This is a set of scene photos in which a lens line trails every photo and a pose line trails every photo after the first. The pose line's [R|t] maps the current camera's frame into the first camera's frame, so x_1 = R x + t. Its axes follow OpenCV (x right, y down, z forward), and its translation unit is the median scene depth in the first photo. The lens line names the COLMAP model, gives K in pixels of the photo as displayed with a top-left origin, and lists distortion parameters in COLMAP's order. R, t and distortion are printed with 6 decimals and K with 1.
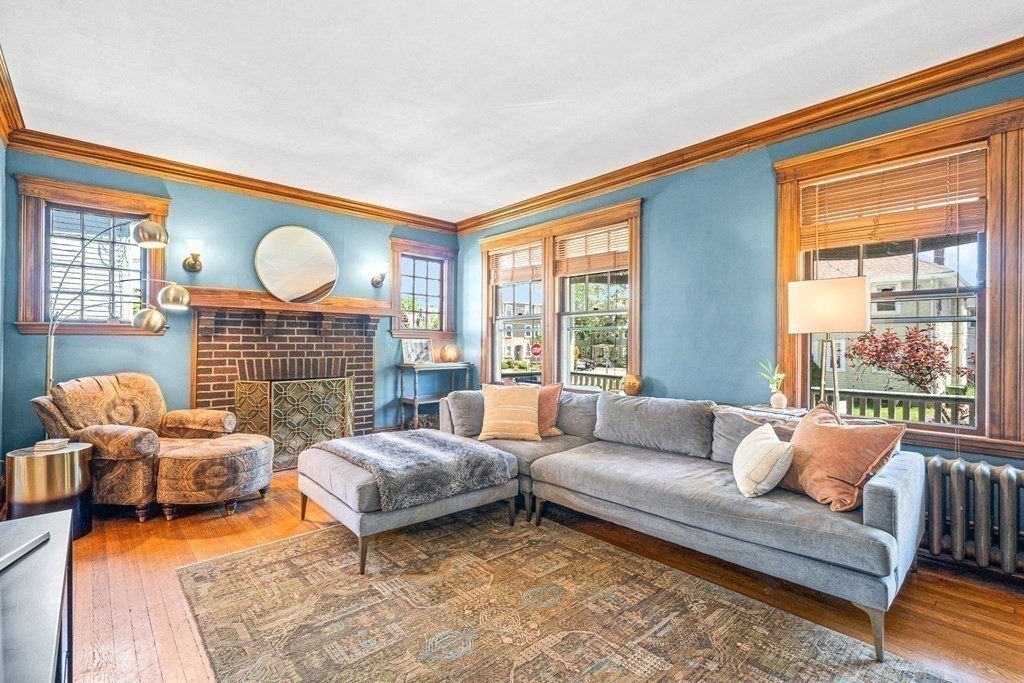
lens RADIAL K [[463.7, 0, 509.1], [0, 463.7, 342.2], [0, 0, 1]] dist [0.004080, 0.000106]
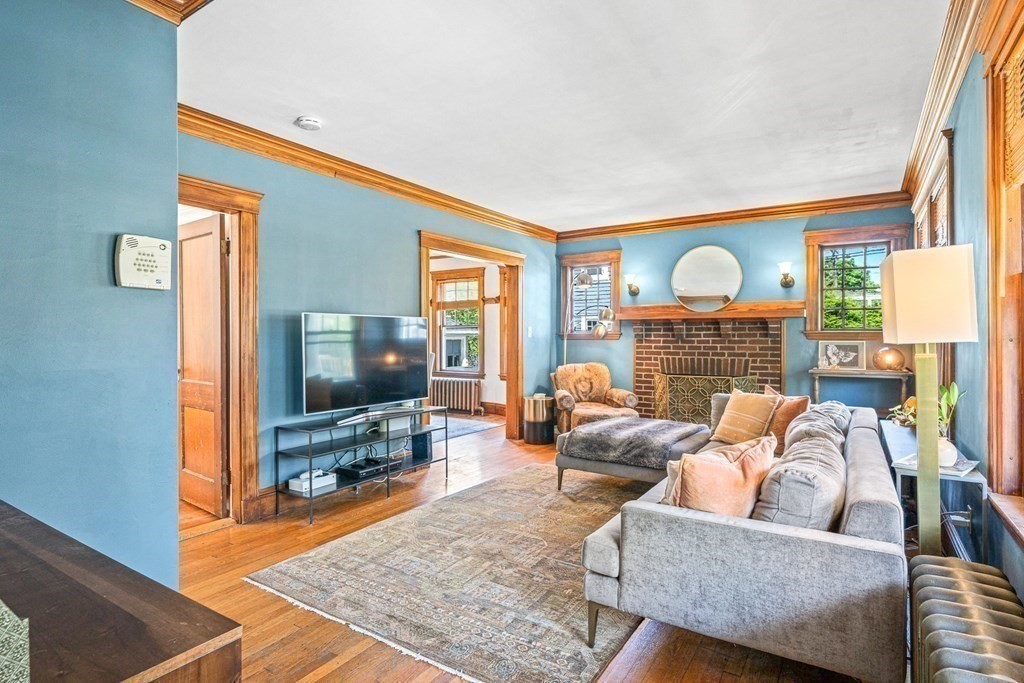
lens RADIAL K [[528.2, 0, 511.5], [0, 528.2, 337.5], [0, 0, 1]] dist [-0.000898, 0.000038]
pose [[0.255212, -0.003943, -0.966877, 0.773071], [0.003271, 0.999989, -0.003214, -0.015130], [0.966880, -0.002342, 0.255222, 0.199436]]
